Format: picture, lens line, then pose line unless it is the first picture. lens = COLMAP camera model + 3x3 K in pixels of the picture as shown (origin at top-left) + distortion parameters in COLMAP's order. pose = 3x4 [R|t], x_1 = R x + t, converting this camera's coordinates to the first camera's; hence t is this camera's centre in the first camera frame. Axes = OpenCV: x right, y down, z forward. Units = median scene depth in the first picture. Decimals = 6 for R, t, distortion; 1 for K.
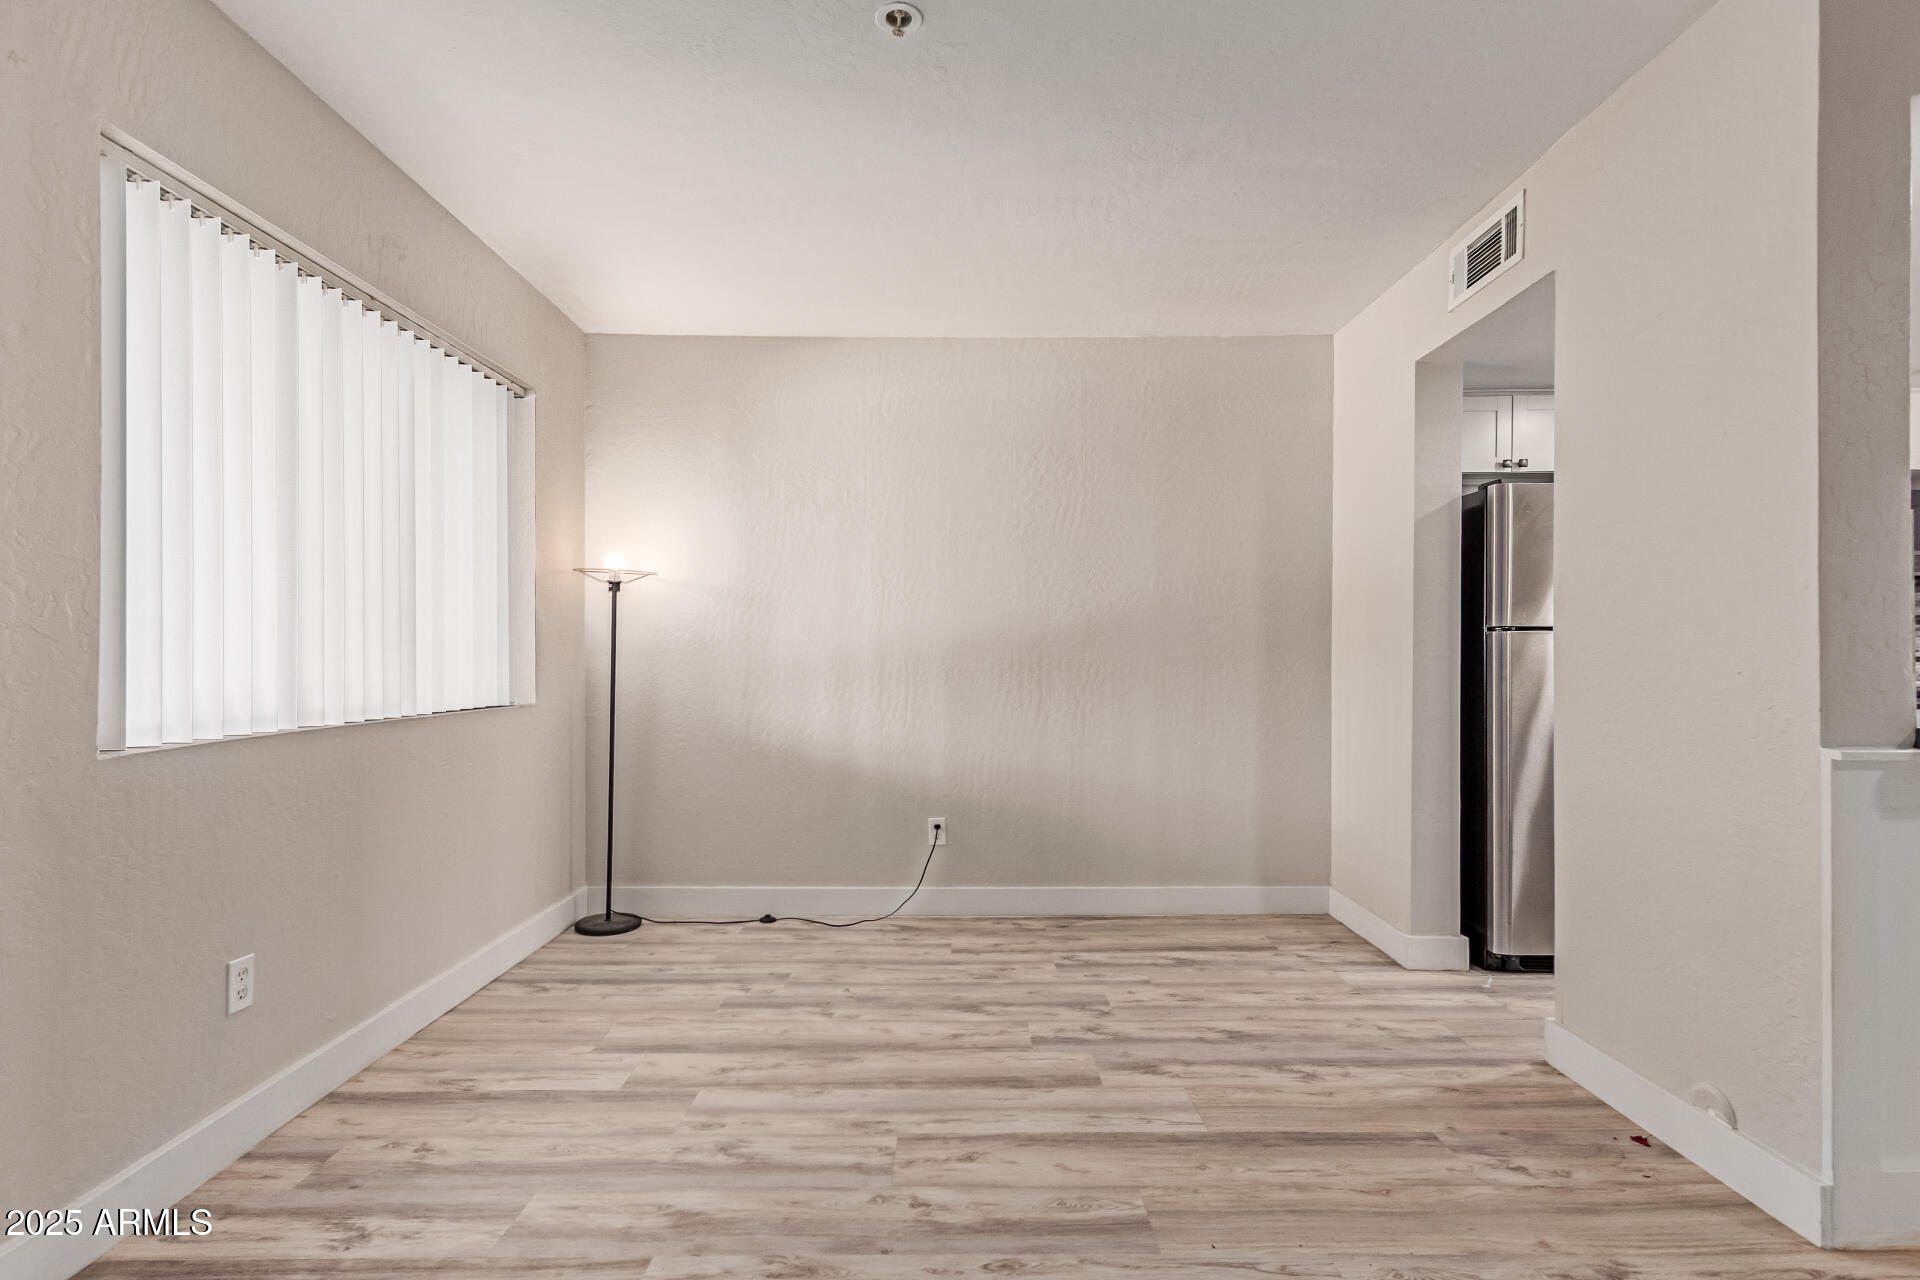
lens RADIAL K [[944.5, 0, 952.8], [0, 944.5, 652.6], [0, 0, 1]] dist [0.013040, -0.001062]
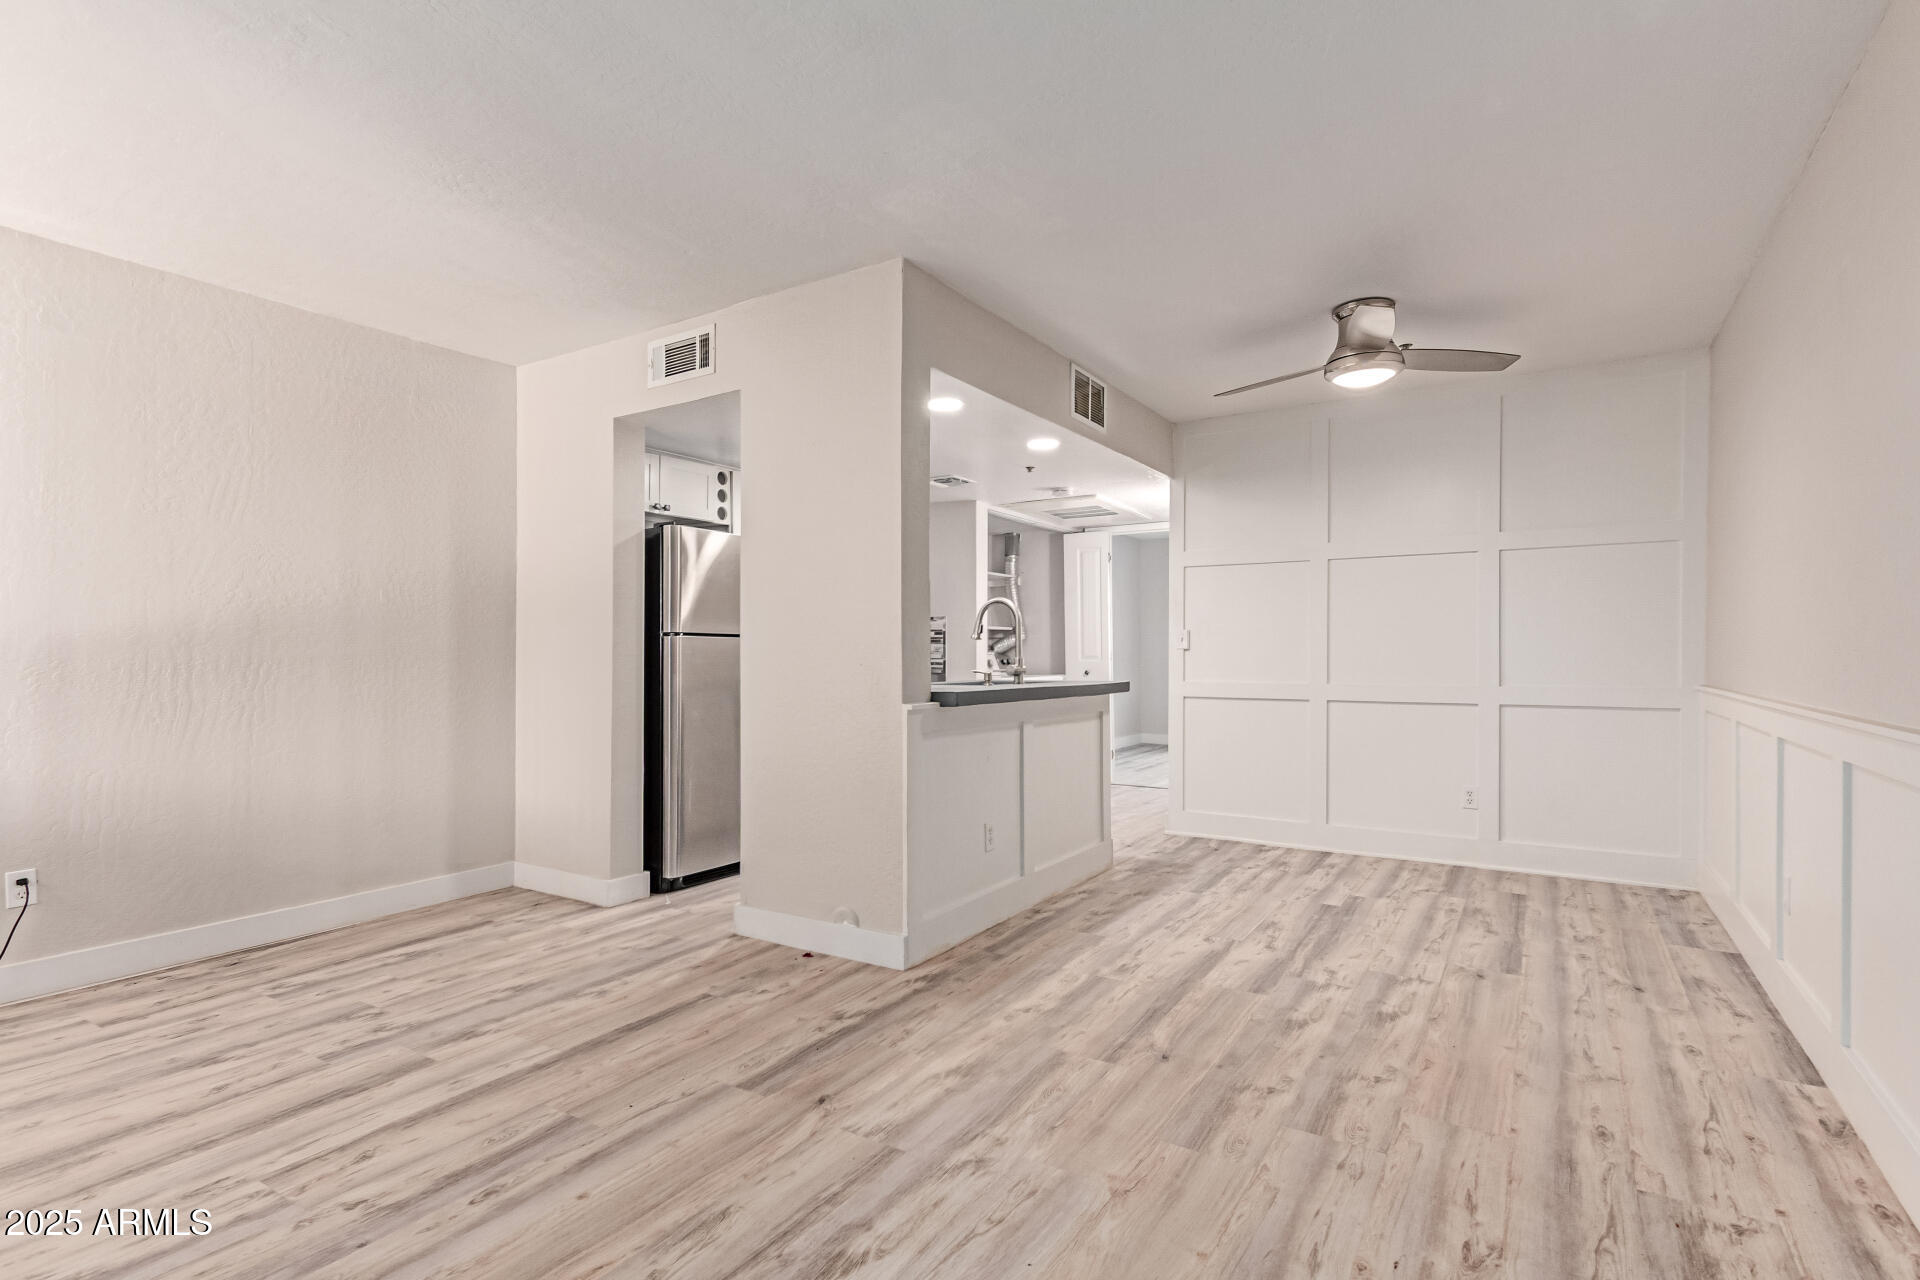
lens RADIAL K [[922.7, 0, 965.0], [0, 922.7, 650.0], [0, 0, 1]] dist [0.023738, -0.011051]
pose [[0.531619, 0.003622, 0.846976, -0.375299], [-0.002811, 0.999993, -0.002512, -0.000726], [-0.846979, -0.001045, 0.531625, -0.045803]]
